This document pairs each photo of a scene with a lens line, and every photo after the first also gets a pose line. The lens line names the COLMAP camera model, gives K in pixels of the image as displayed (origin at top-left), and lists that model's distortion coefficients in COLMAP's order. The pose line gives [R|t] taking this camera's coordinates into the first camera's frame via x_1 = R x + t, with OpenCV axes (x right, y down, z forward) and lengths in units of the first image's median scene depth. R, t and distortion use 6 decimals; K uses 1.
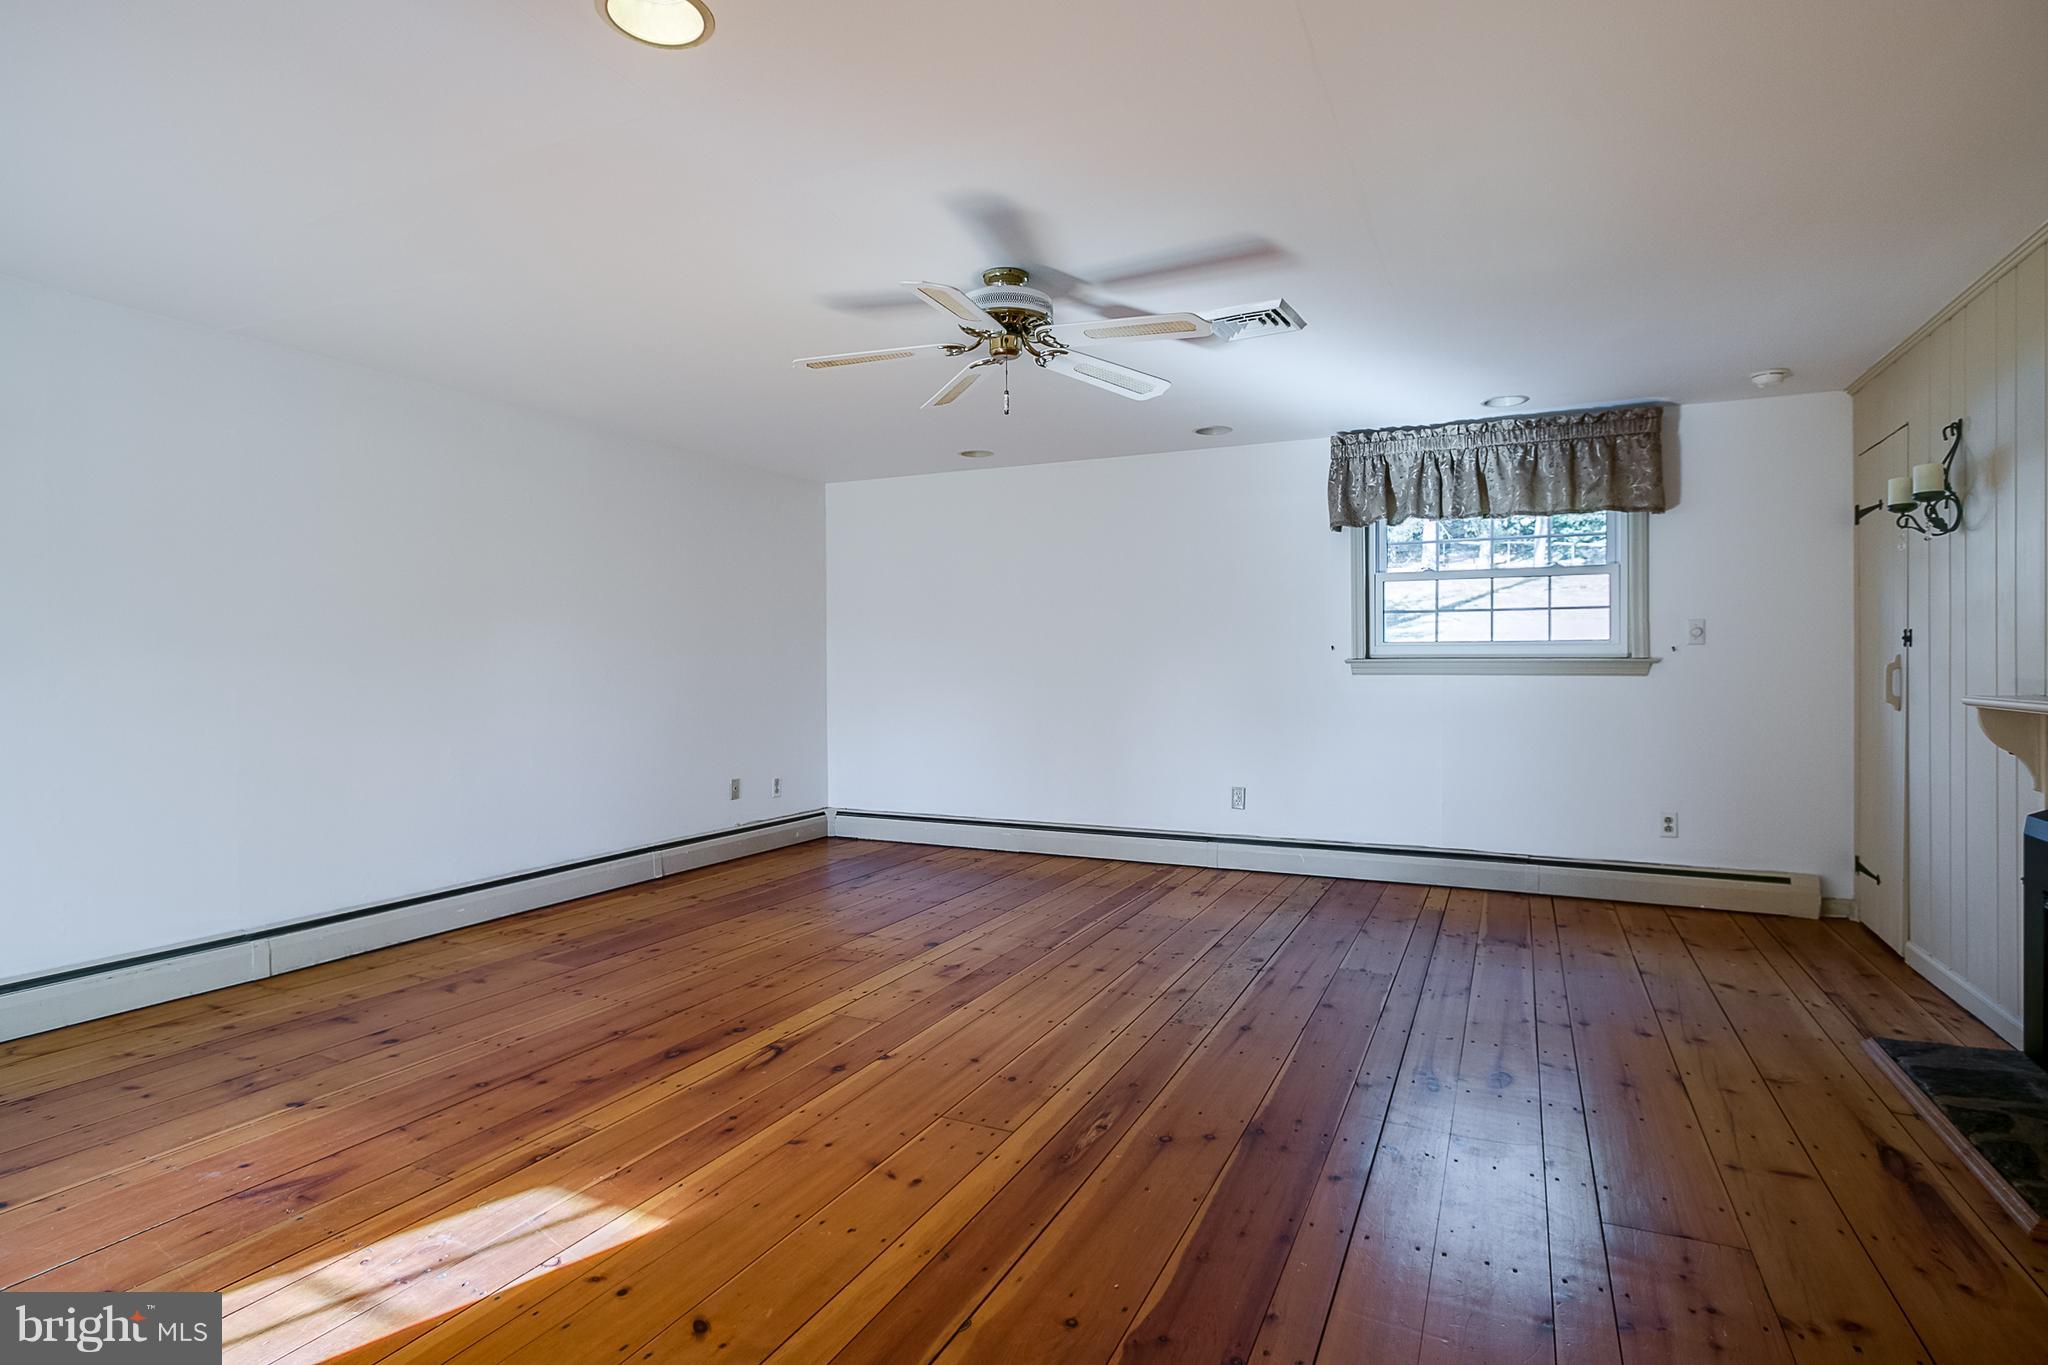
lens RADIAL K [[949.1, 0, 1031.5], [0, 949.1, 671.6], [0, 0, 1]] dist [-0.013470, 0.004612]
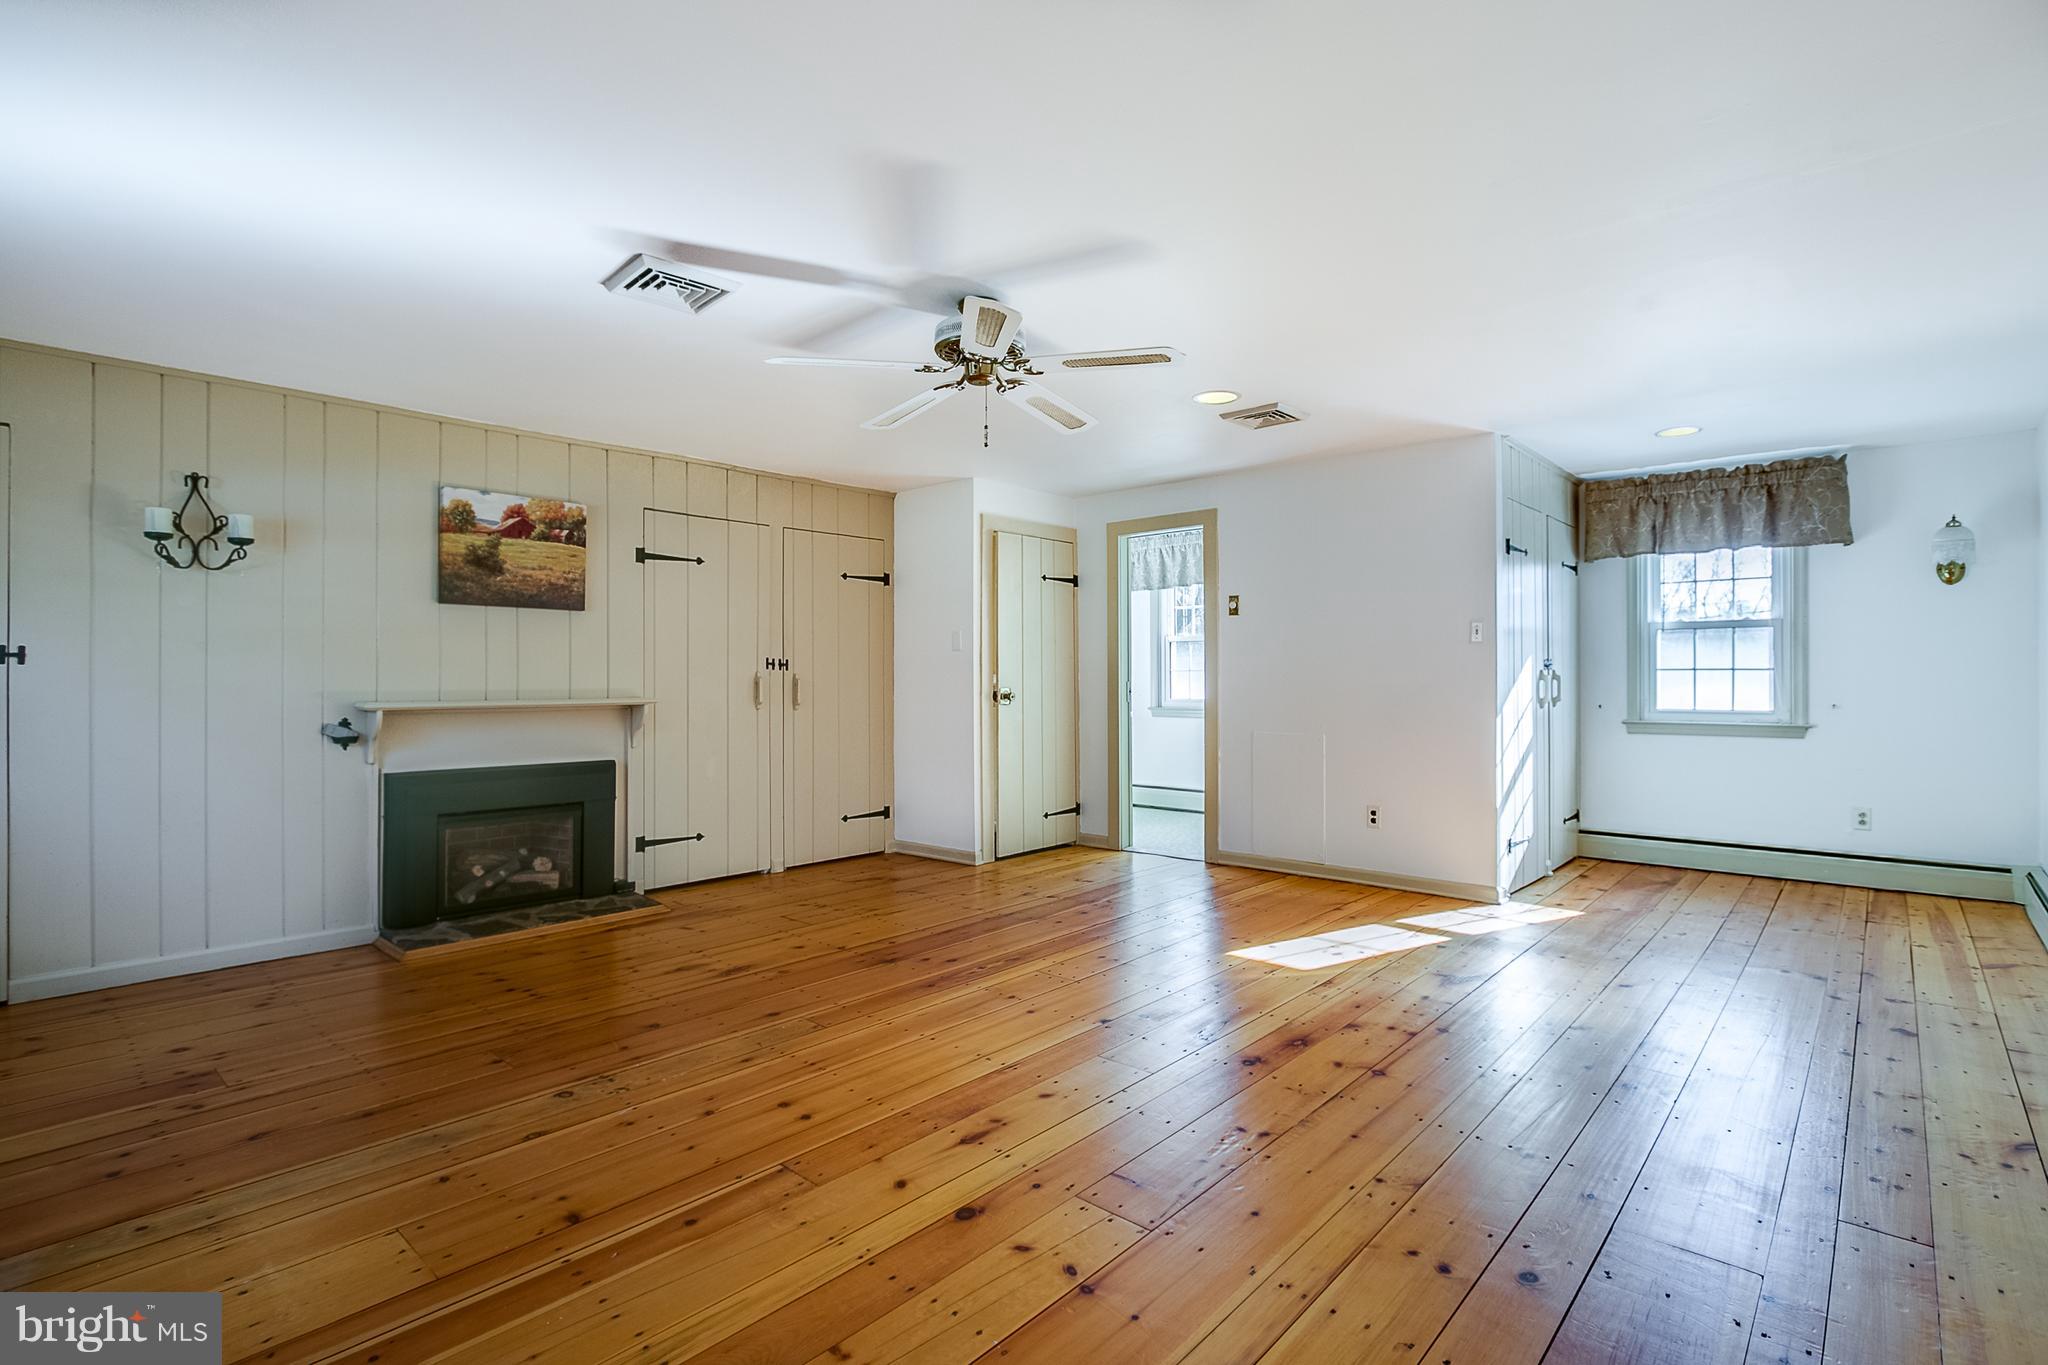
lens RADIAL K [[949.1, 0, 1031.5], [0, 949.1, 671.6], [0, 0, 1]] dist [-0.013470, 0.004612]
pose [[-0.950635, 0.008133, 0.310206, -0.385487], [0.007121, 0.999965, -0.004397, -0.008585], [-0.310231, -0.001971, -0.950659, 1.898715]]
